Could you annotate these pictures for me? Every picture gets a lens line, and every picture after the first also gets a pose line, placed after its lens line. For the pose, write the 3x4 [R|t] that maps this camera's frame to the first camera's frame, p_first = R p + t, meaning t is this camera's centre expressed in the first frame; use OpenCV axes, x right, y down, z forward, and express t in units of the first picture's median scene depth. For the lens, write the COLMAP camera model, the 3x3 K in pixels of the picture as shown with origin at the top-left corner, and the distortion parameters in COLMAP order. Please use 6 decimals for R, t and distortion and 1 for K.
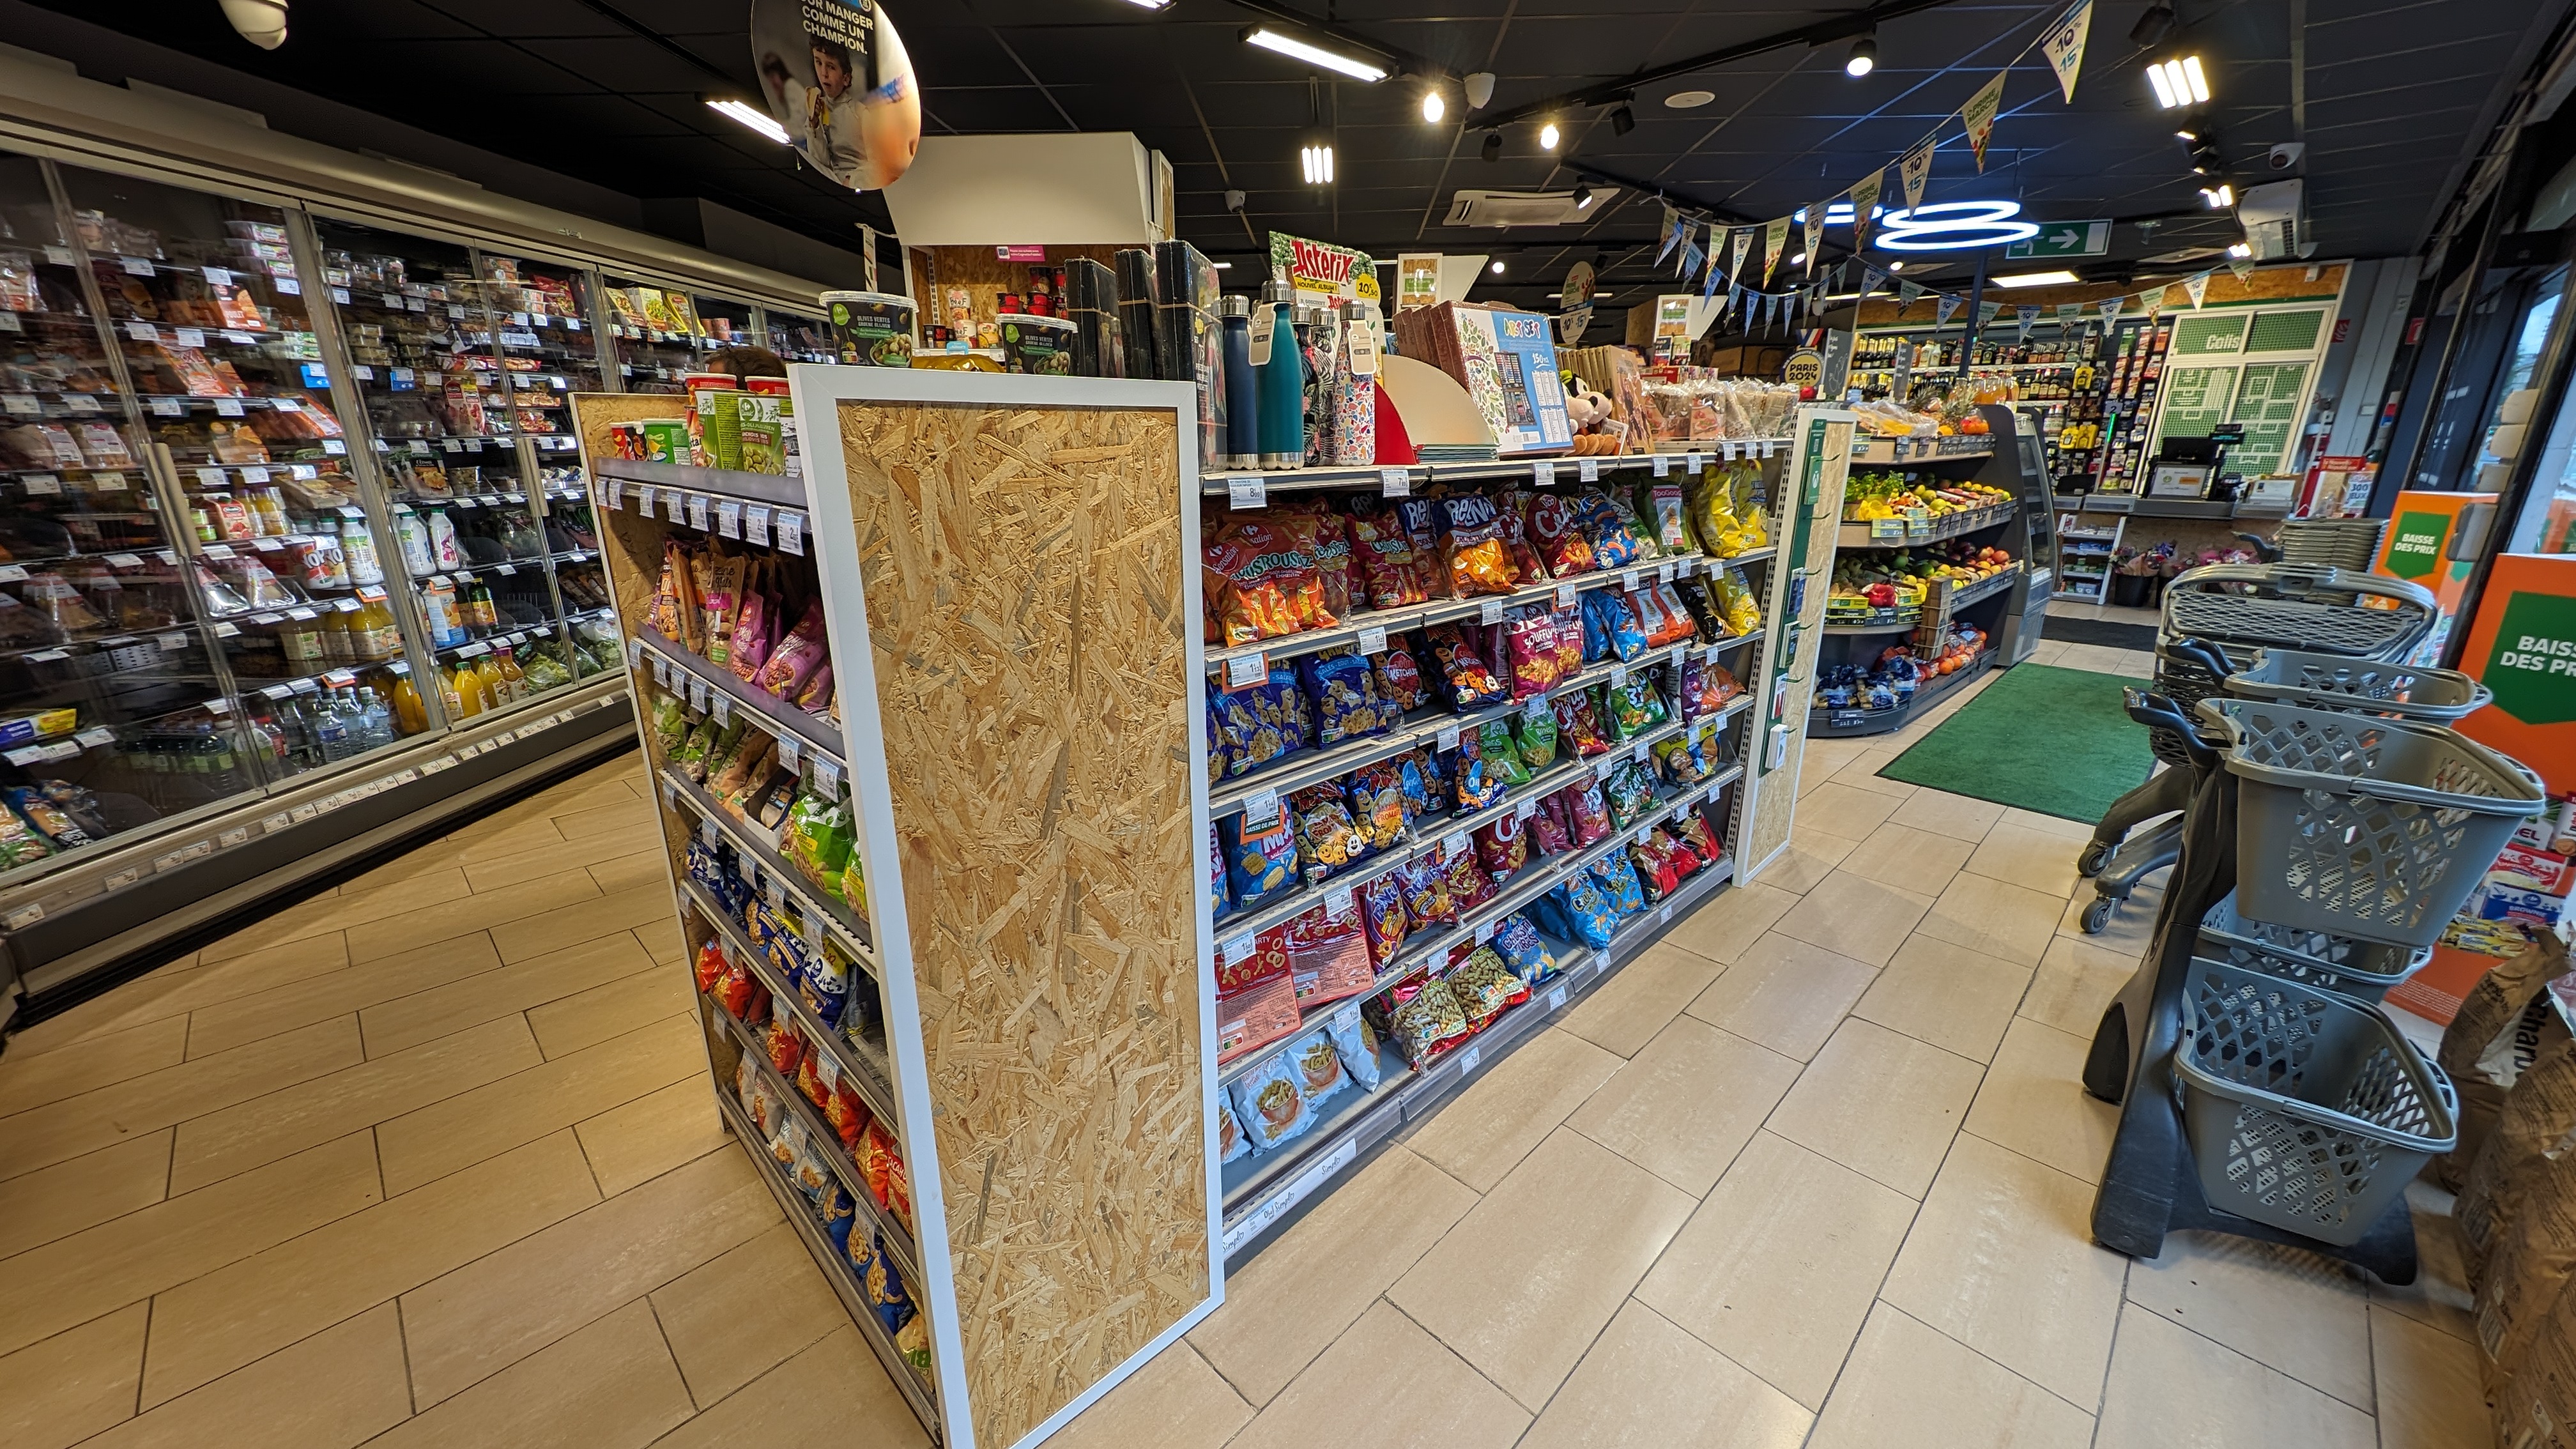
lens RADIAL K [[964.3, 0, 1299.8], [0, 964.3, 719.6], [0, 0, 1]] dist [0.003726, -0.001809]
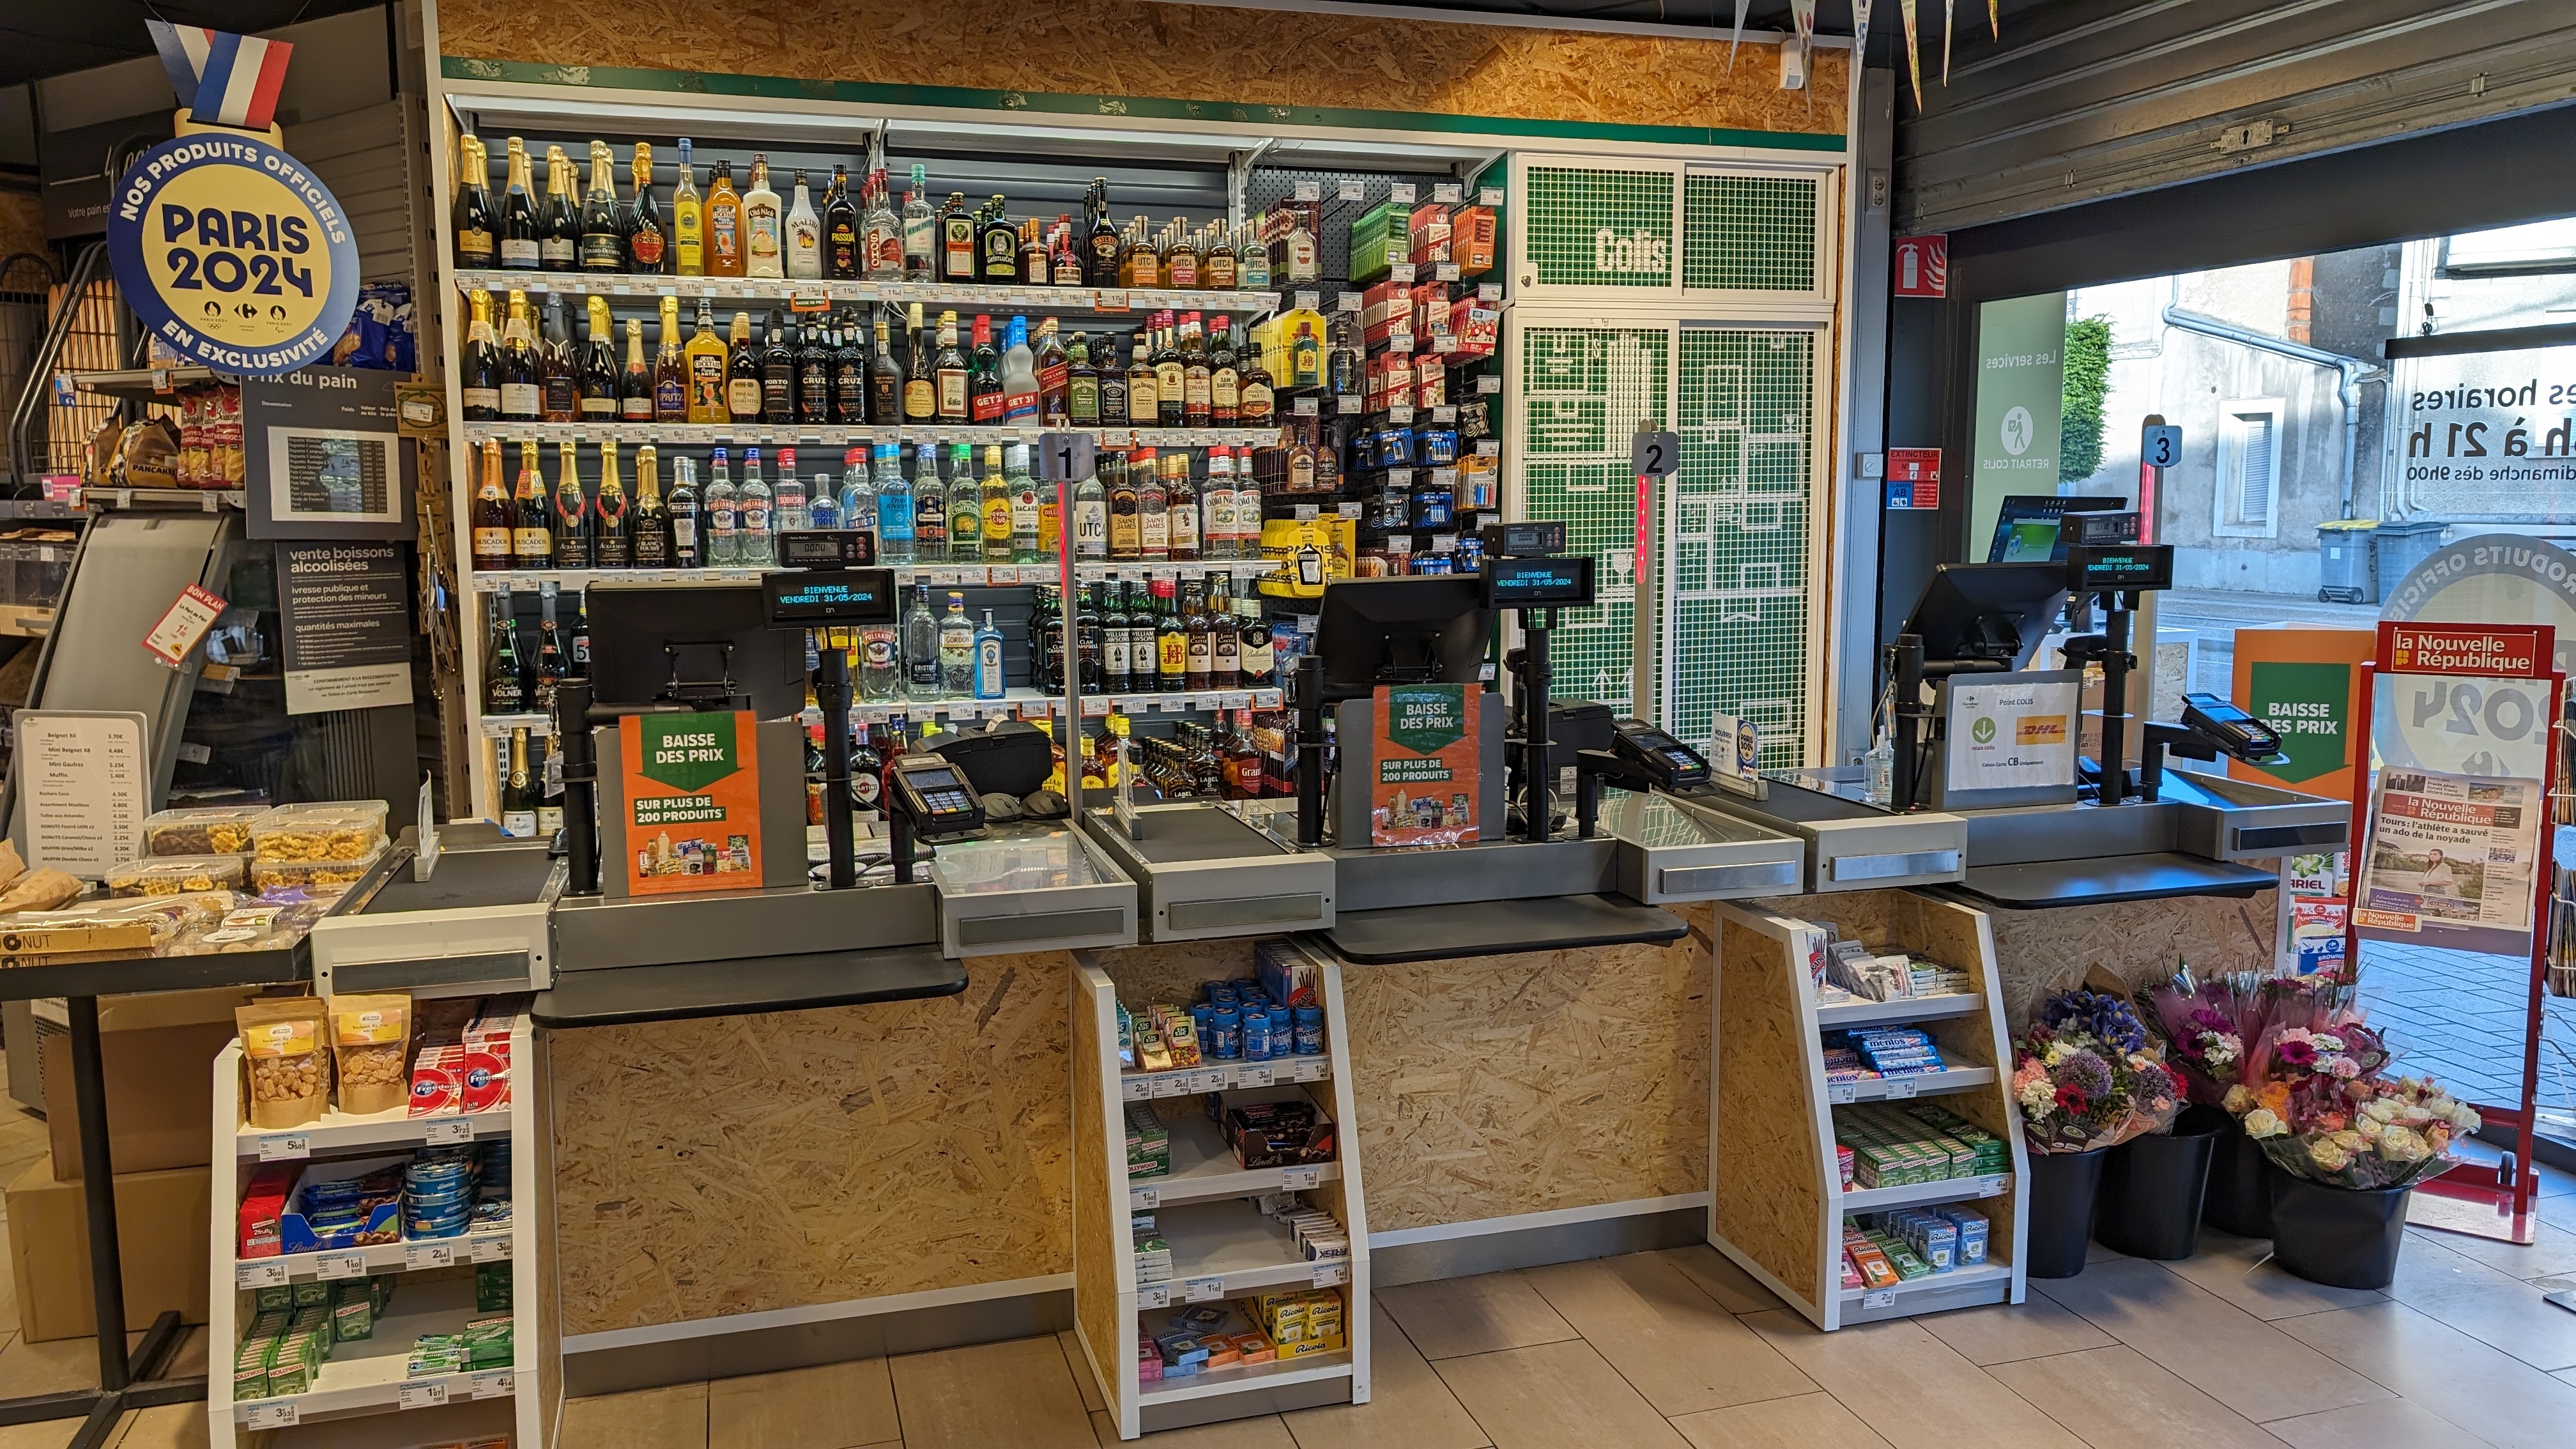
lens RADIAL K [[1869.6, 0, 1288.9], [0, 1869.6, 718.1], [0, 0, 1]] dist [0.013611, -0.007576]
pose [[0.481651, -0.105780, 0.869956, 0.340738], [0.263166, 0.964331, -0.028446, -0.242182], [-0.835917, 0.242643, 0.492309, 0.779691]]
